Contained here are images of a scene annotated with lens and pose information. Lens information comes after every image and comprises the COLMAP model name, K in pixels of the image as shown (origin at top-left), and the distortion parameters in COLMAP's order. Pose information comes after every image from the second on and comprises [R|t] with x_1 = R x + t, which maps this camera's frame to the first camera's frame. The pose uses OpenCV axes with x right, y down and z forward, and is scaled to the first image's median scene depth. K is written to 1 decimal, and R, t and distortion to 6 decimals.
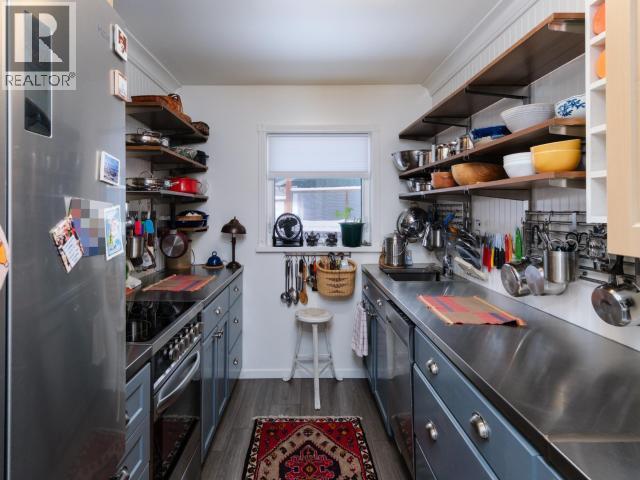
lens RADIAL K [[319.6, 0, 318.6], [0, 319.6, 239.0], [0, 0, 1]] dist [0.009761, -0.006507]
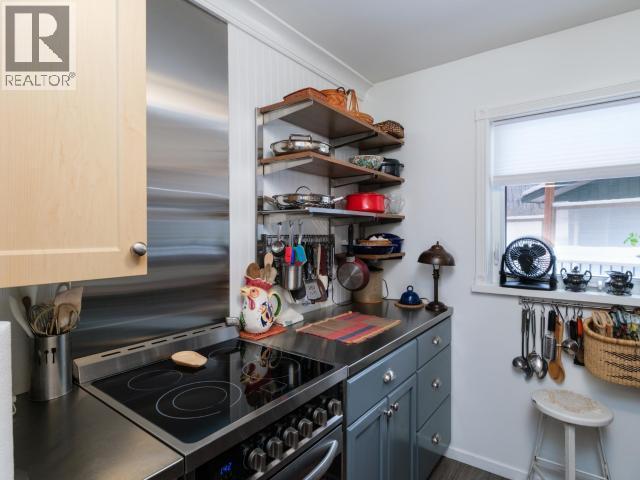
lens RADIAL K [[319.6, 0, 320.5], [0, 319.6, 240.4], [0, 0, 1]] dist [0.009761, -0.006507]
pose [[0.747938, 0.019448, -0.663483, 0.026157], [-0.061302, 0.997323, -0.039872, -0.026506], [0.660931, 0.070495, 0.747128, 0.263483]]
